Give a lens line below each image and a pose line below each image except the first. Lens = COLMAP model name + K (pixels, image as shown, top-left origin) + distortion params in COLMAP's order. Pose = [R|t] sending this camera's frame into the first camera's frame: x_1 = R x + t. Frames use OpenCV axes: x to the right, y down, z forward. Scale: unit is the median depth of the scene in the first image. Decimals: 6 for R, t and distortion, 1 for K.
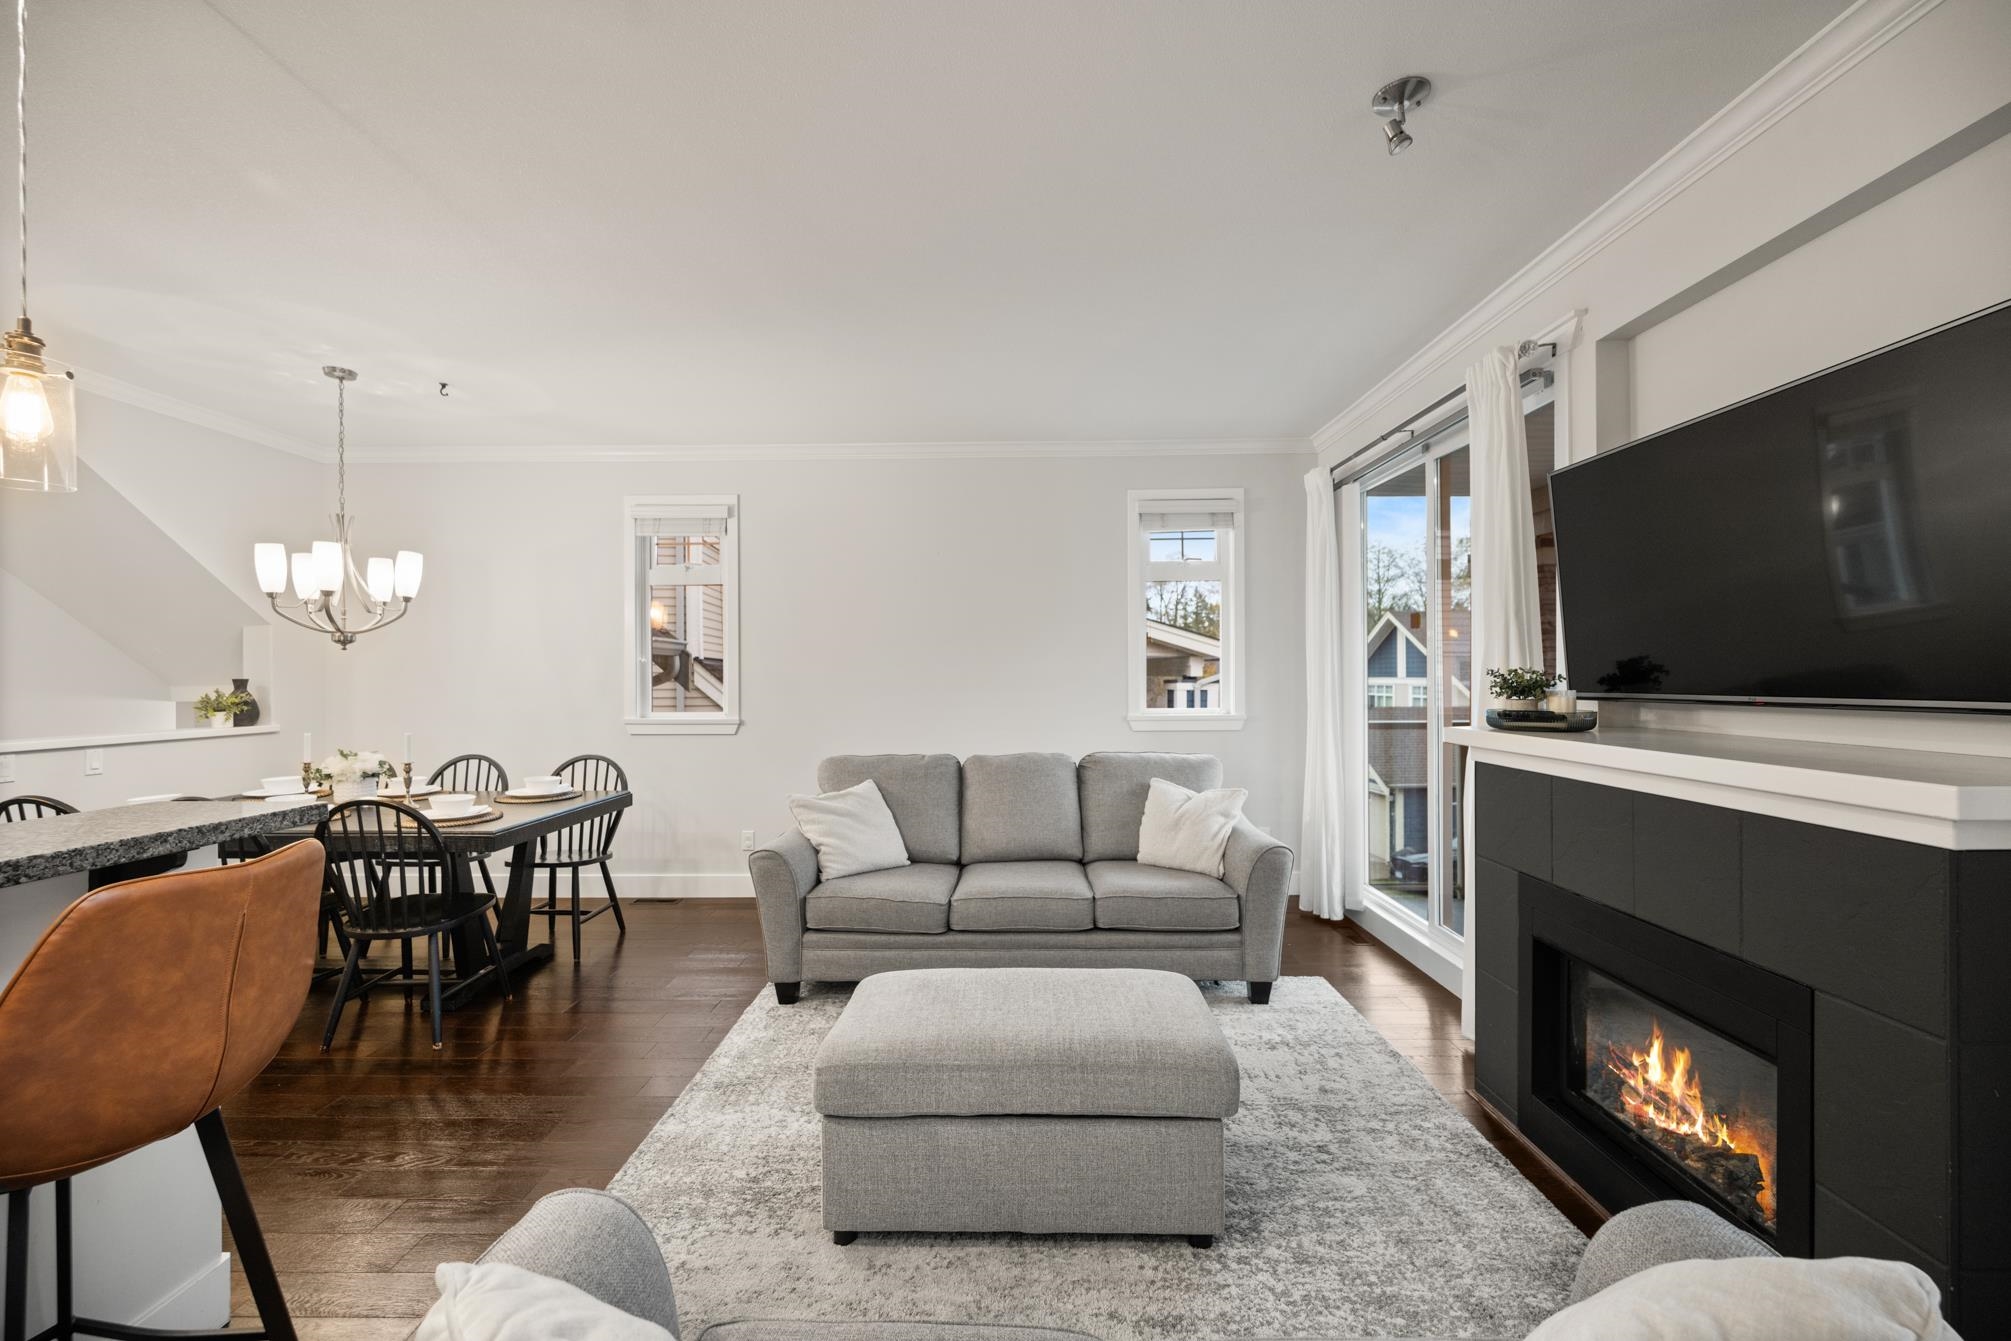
lens RADIAL K [[793.4, 0, 1006.3], [0, 793.4, 674.5], [0, 0, 1]] dist [-0.002428, 0.000494]
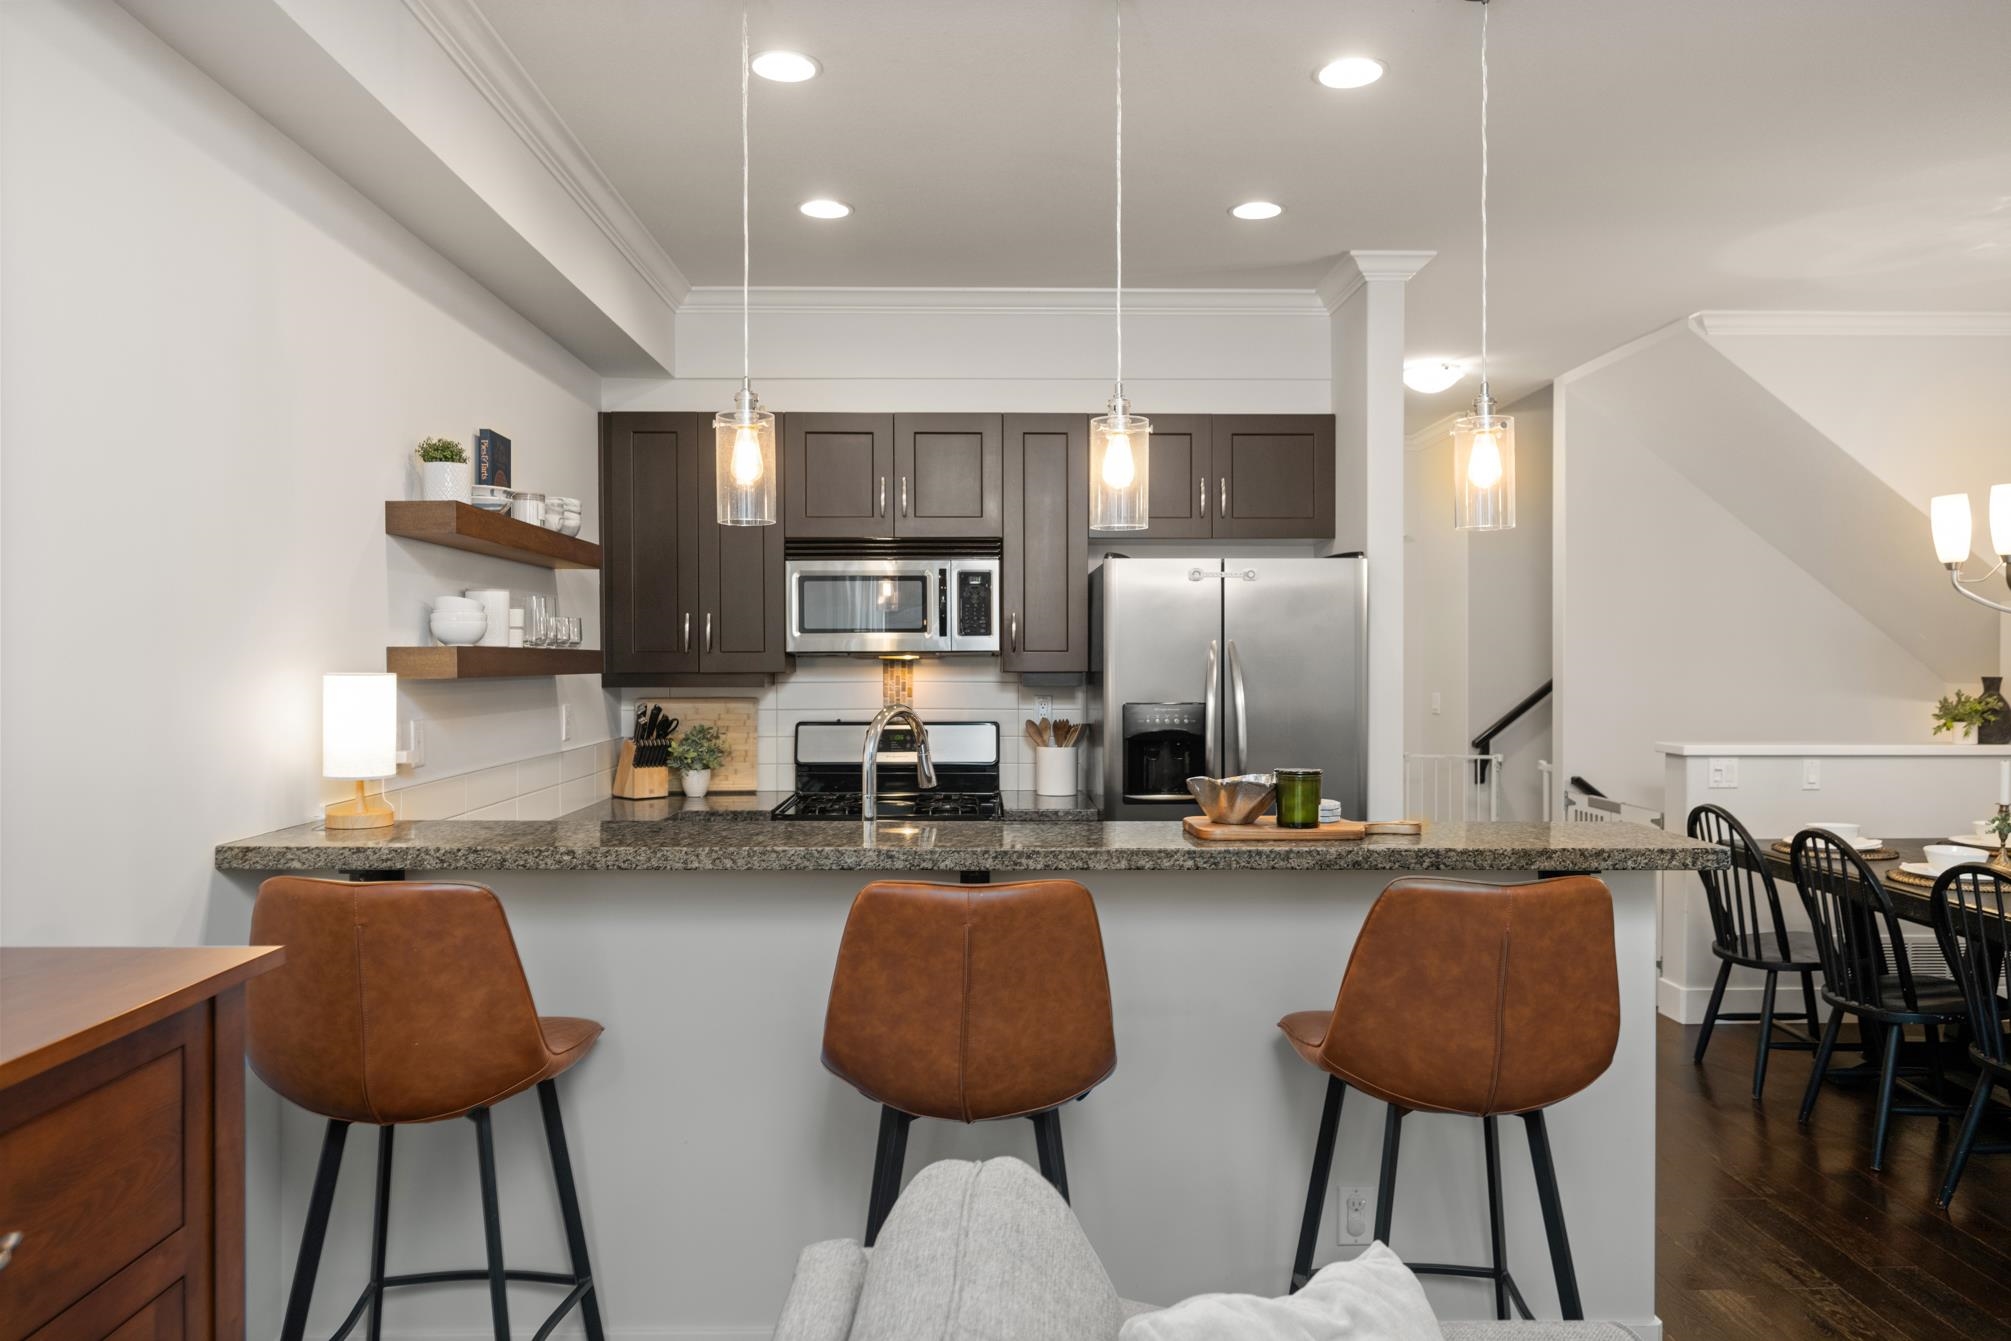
lens RADIAL K [[1349.4, 0, 989.1], [0, 1349.4, 677.2], [0, 0, 1]] dist [-0.005239, -0.007542]
pose [[0.027800, 0.020574, -0.999402, 0.243266], [0.000924, 0.999787, 0.020608, -0.022534], [0.999613, -0.001496, 0.027775, 0.078154]]
